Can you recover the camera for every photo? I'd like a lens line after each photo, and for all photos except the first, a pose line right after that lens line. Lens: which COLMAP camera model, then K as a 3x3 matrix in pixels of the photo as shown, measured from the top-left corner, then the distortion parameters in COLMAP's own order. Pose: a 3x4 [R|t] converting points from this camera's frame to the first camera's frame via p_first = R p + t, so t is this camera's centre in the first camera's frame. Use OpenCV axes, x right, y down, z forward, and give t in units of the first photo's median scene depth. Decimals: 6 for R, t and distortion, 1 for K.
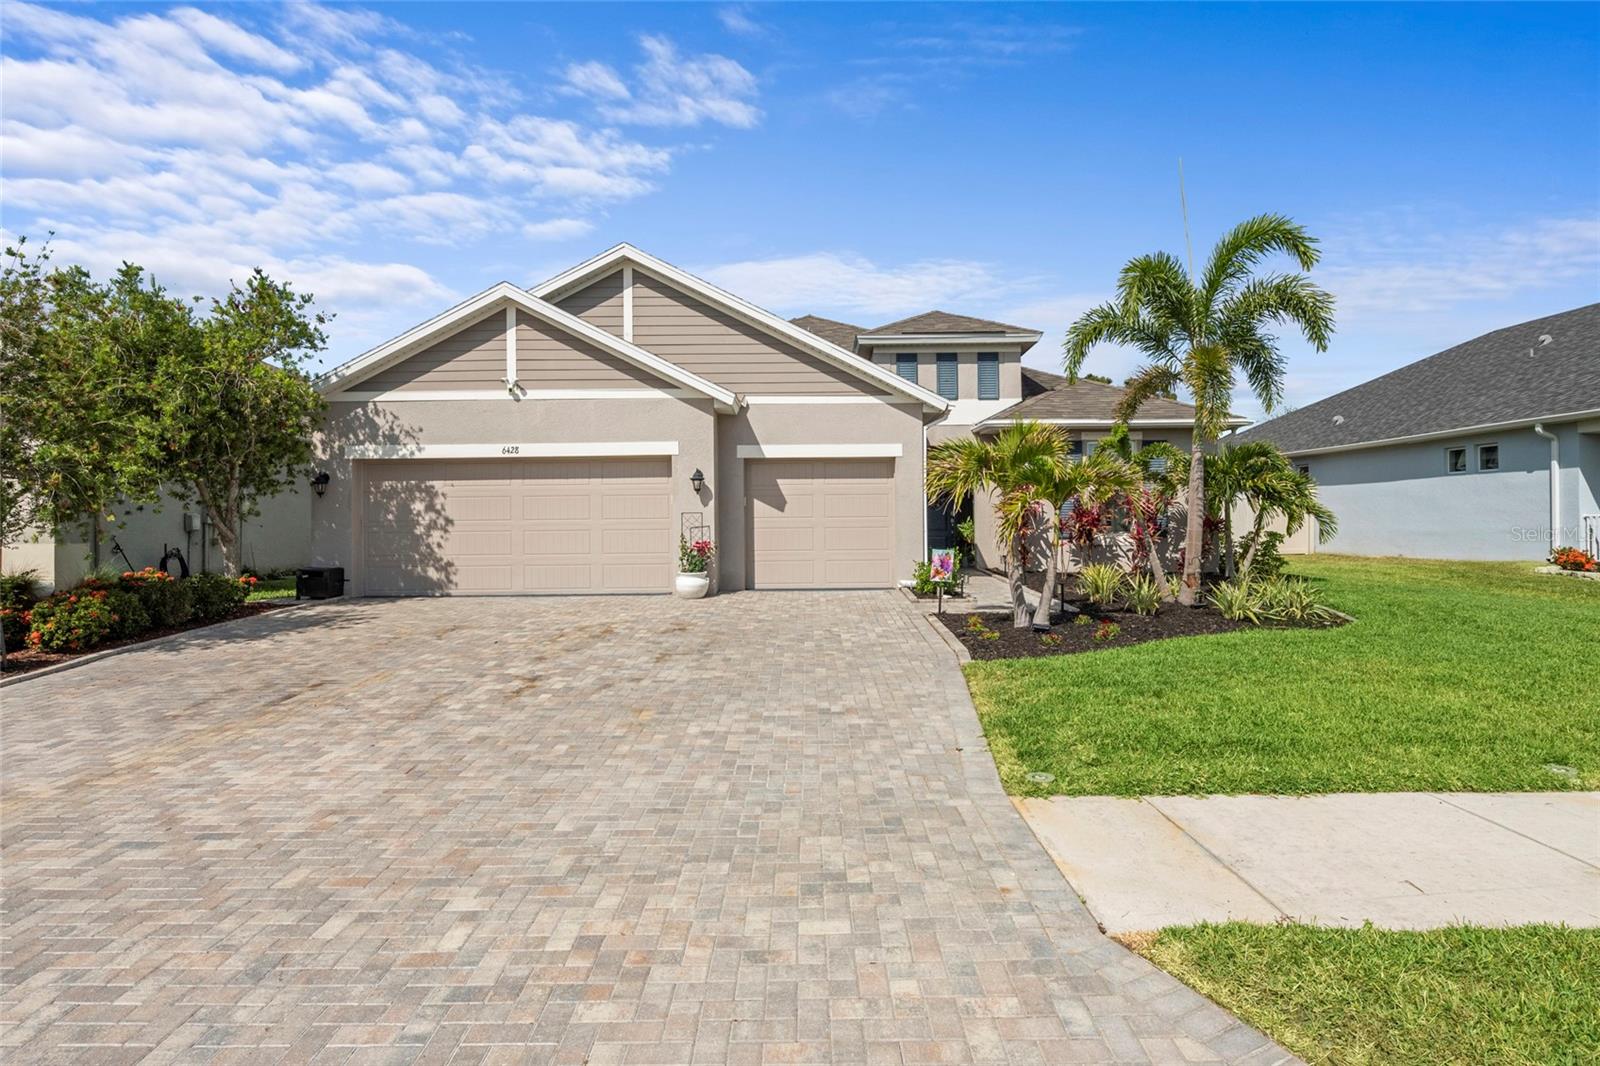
lens RADIAL K [[833.6, 0, 800.0], [0, 833.6, 533.0], [0, 0, 1]] dist [-0.000254, -0.000101]
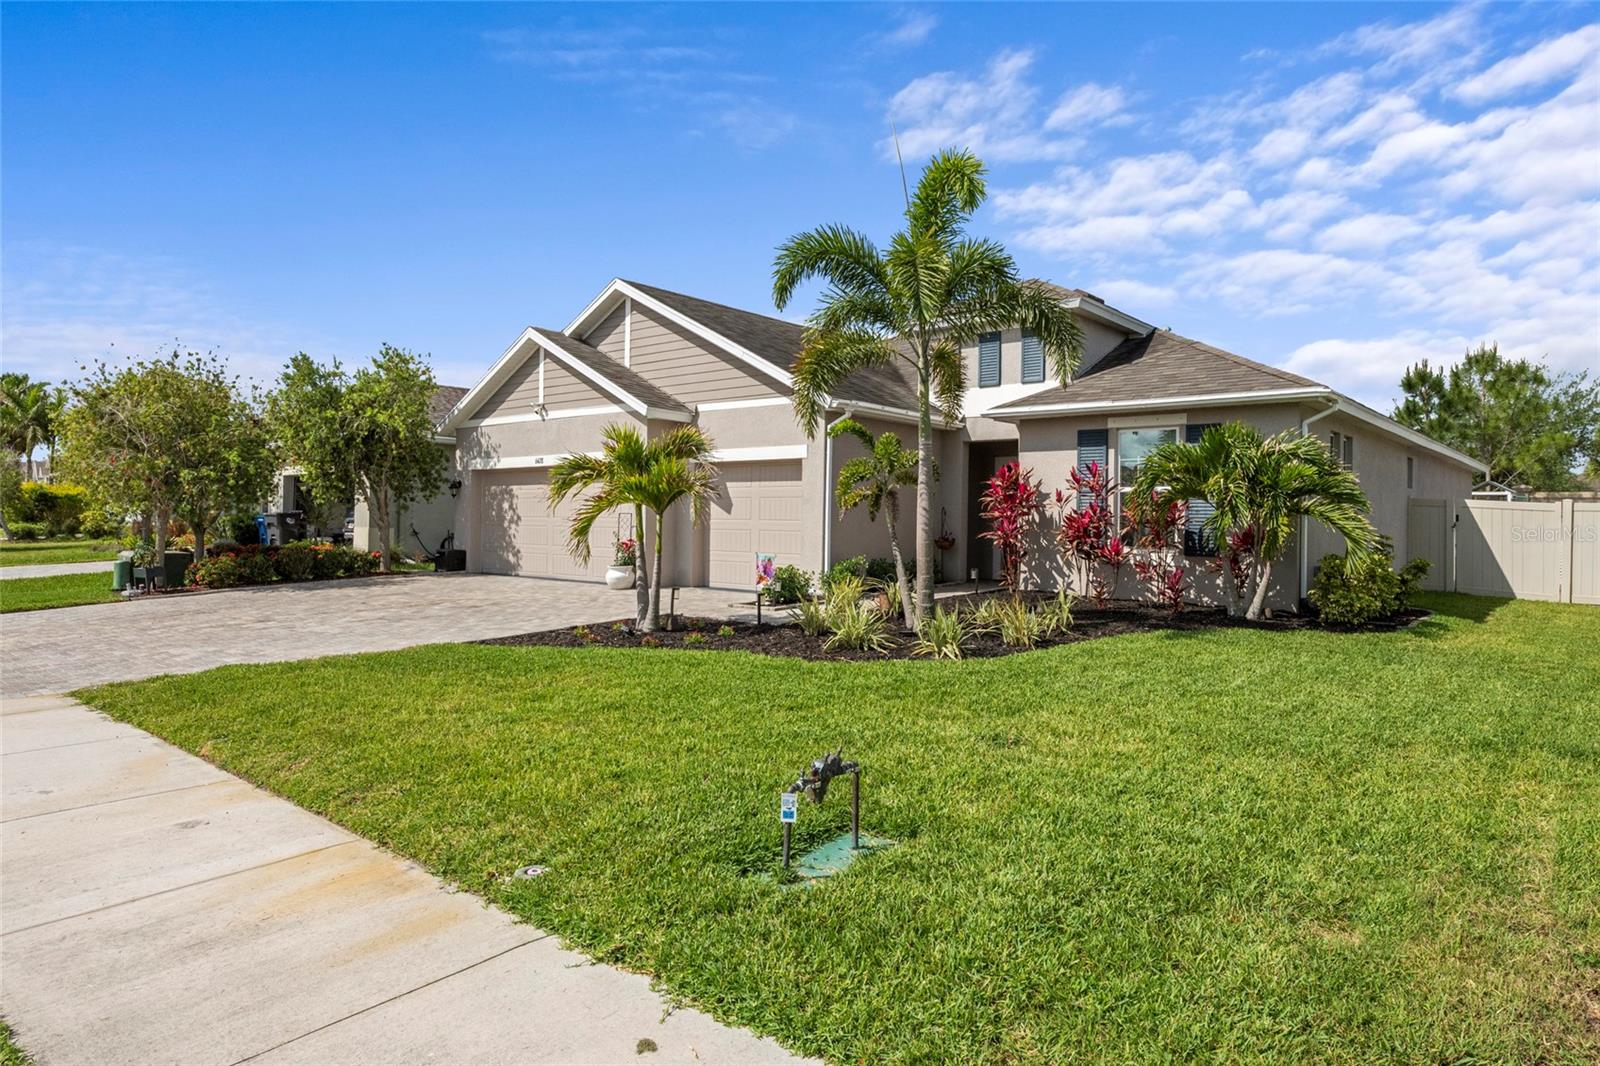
lens RADIAL K [[930.5, 0, 800.0], [0, 930.5, 533.0], [0, 0, 1]] dist [-0.000932, -0.000274]
pose [[0.768823, 0.027513, -0.638870, 0.818192], [-0.030856, 0.999506, 0.005911, -0.011855], [0.638717, 0.015168, 0.769292, 0.180423]]
